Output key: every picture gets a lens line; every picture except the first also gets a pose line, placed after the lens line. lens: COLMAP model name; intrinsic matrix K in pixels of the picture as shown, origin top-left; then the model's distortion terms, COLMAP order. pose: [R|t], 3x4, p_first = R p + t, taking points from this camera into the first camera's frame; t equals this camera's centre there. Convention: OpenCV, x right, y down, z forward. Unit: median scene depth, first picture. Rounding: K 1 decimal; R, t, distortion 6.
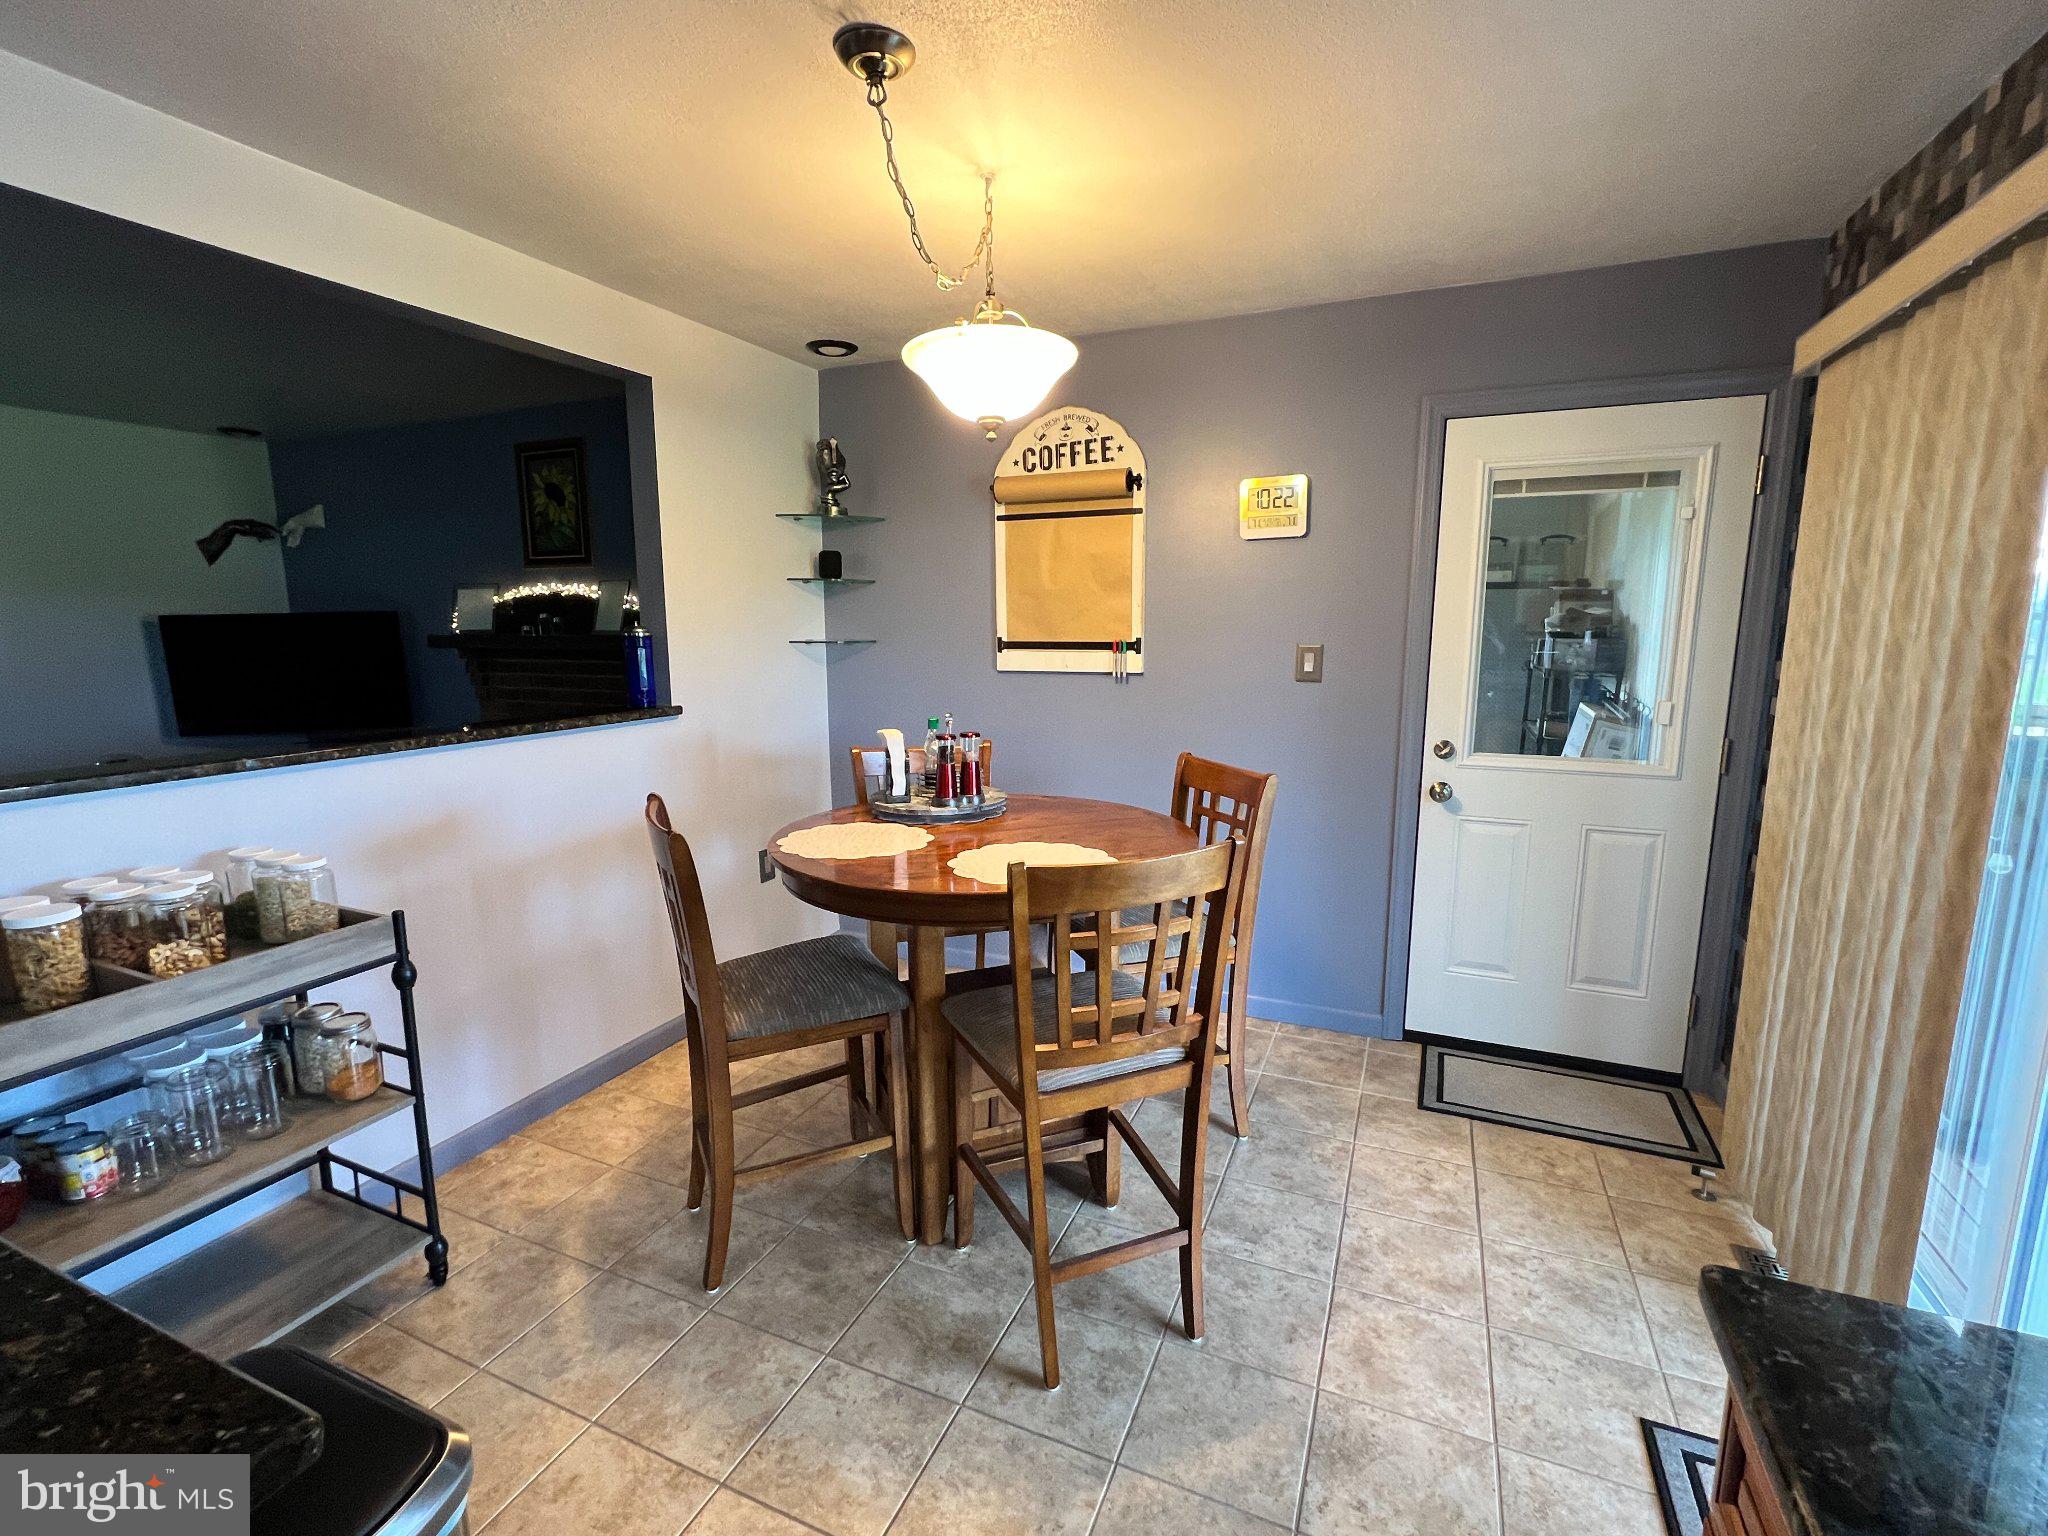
lens RADIAL K [[908.8, 0, 1027.6], [0, 908.8, 767.8], [0, 0, 1]] dist [-0.000460, -0.000019]
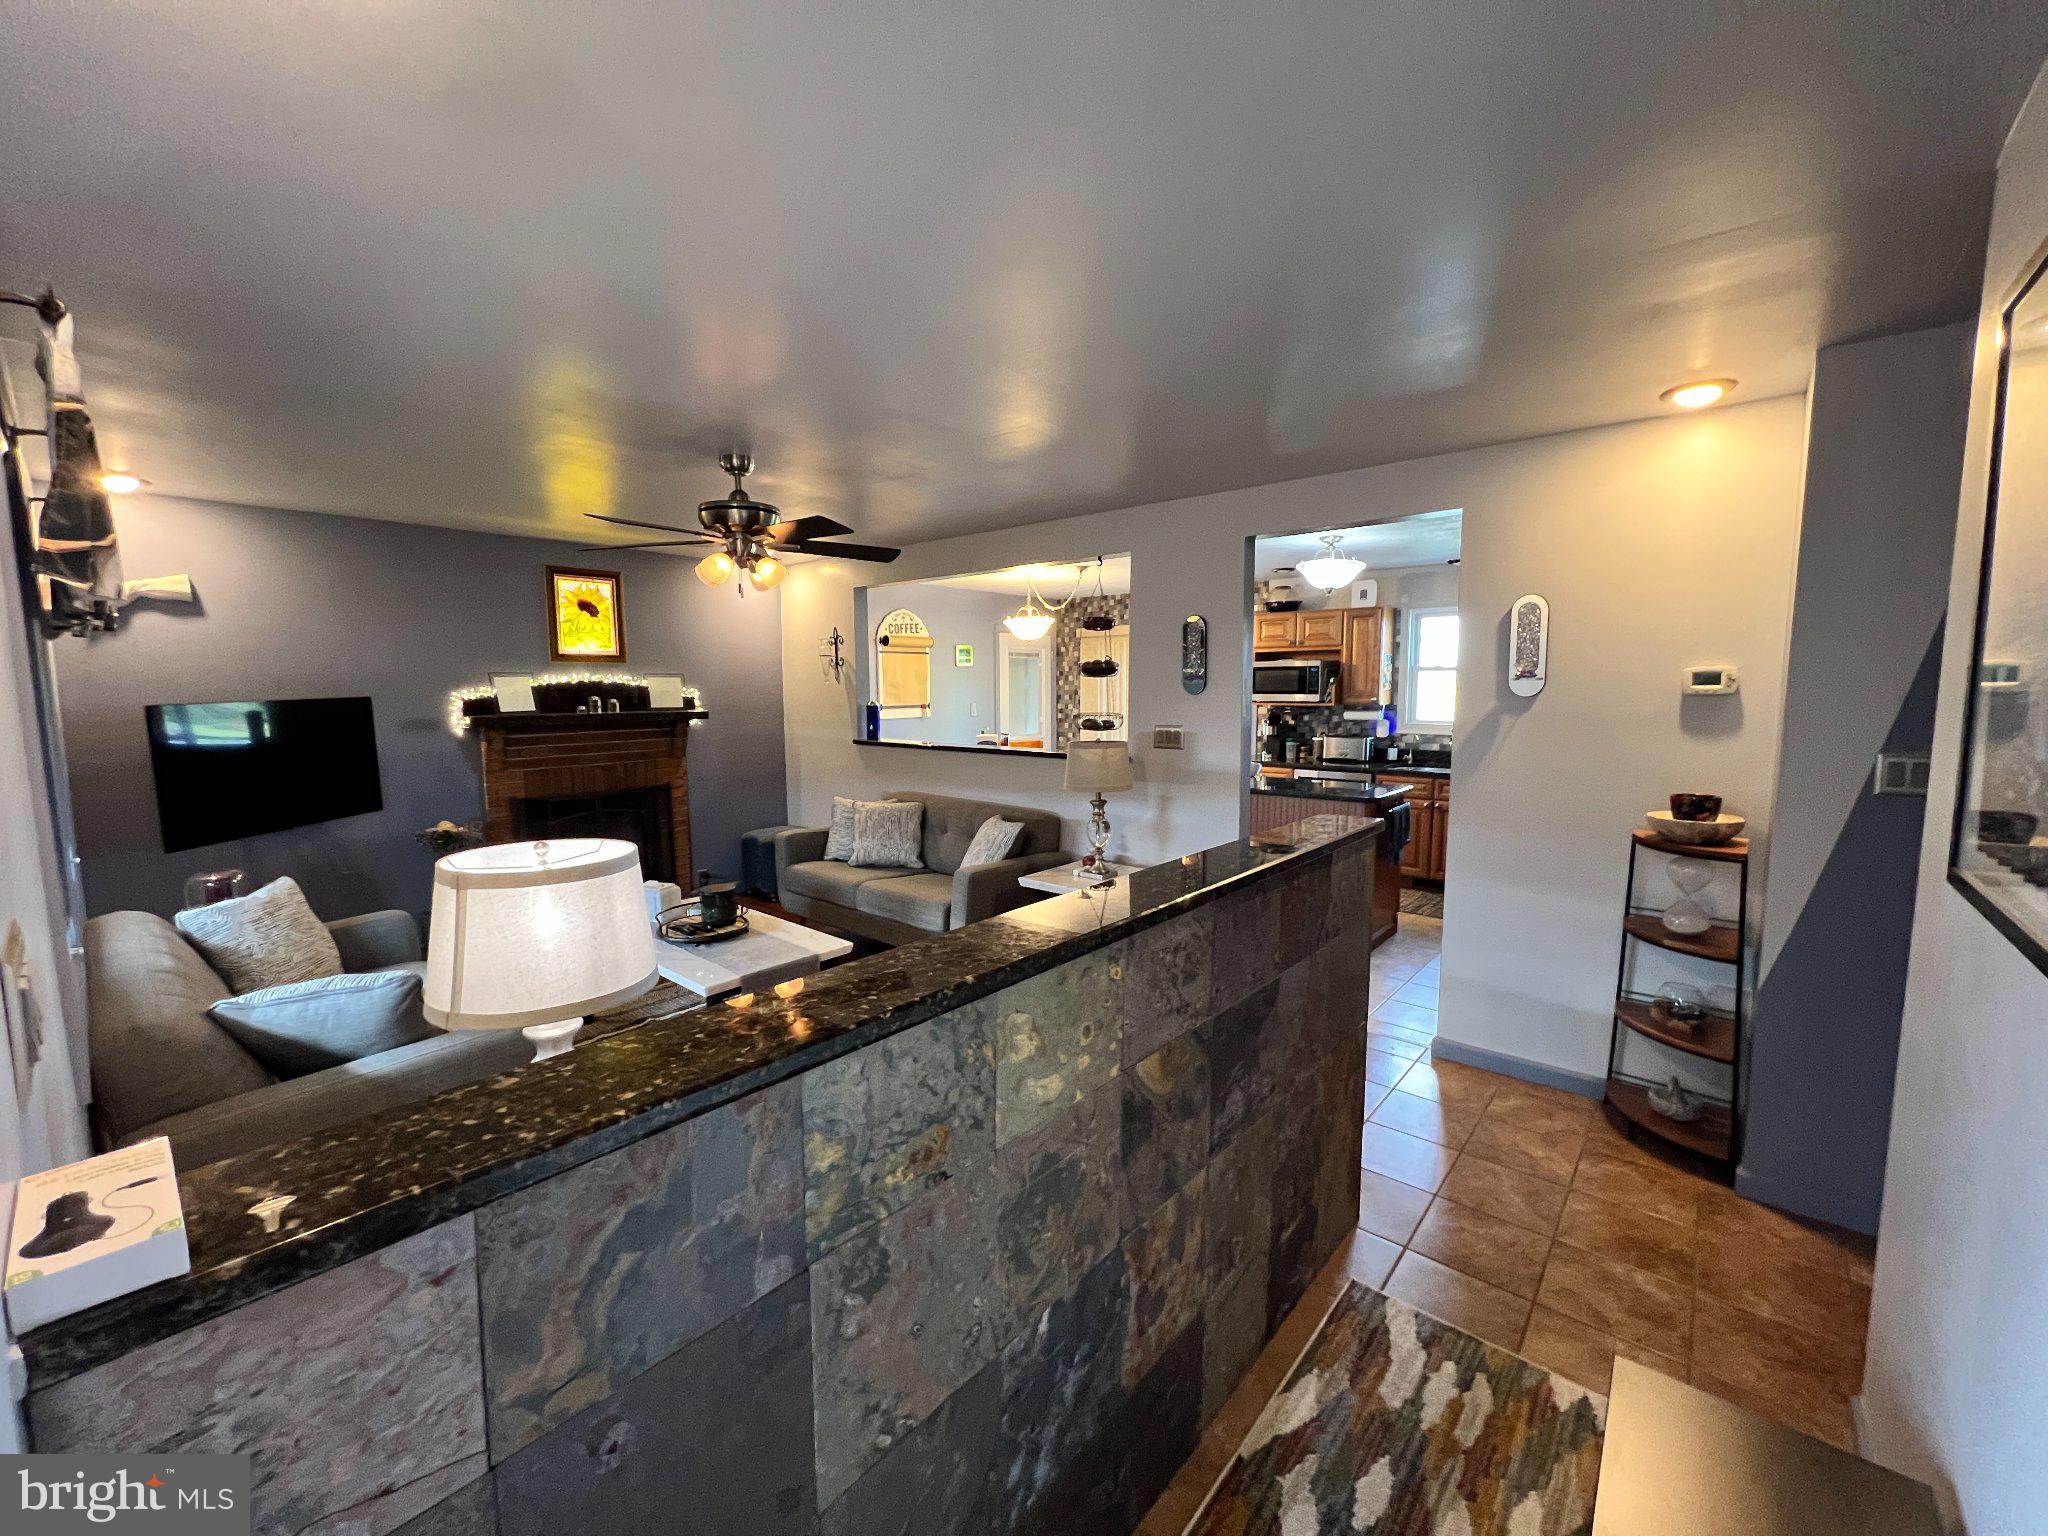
lens RADIAL K [[819.1, 0, 1023.6], [0, 819.1, 767.7], [0, 0, 1]] dist [-0.002363, -0.000057]
pose [[0.291990, -0.090784, 0.952103, -1.505938], [0.164154, 0.985470, 0.043623, -0.017452], [-0.942229, 0.143554, 0.302650, 0.073037]]
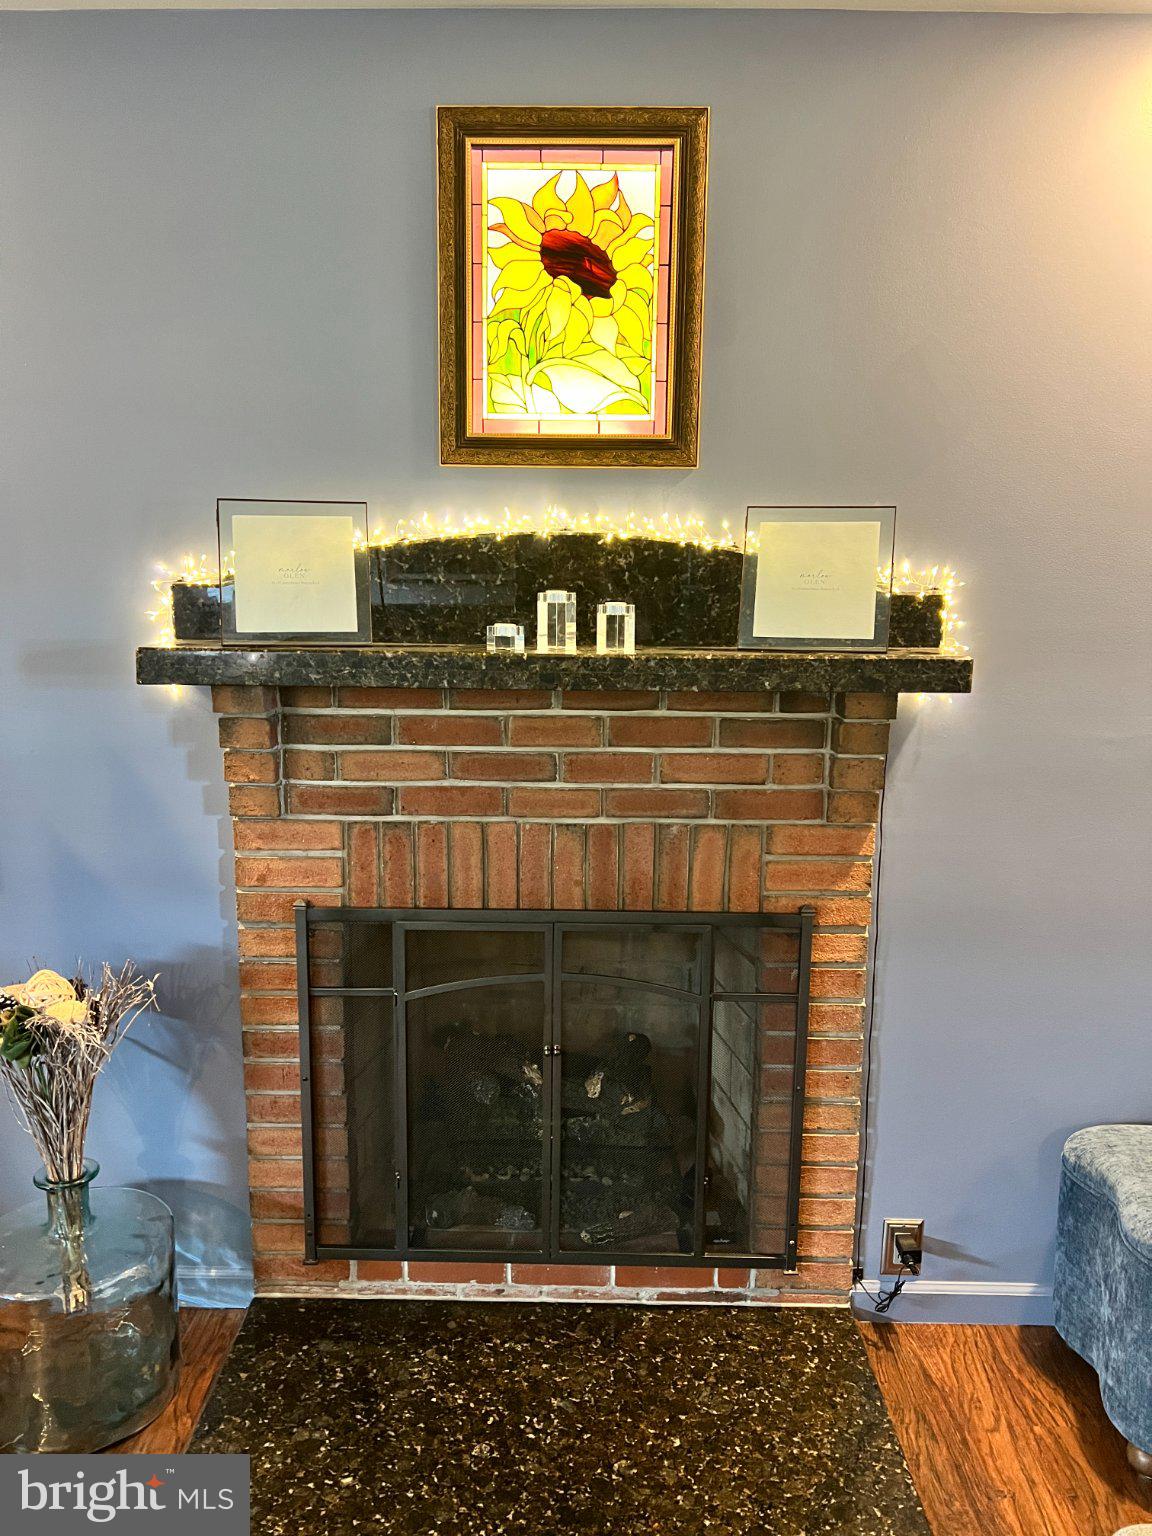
lens RADIAL K [[1169.1, 0, 575.3], [0, 1169.1, 765.4], [0, 0, 1]] dist [0.003967, -0.000597]
pose [[0.919180, -0.058708, 0.389438, -0.722220], [0.051590, 0.998255, 0.028723, -0.111887], [-0.390445, -0.006310, 0.920605, 0.571175]]
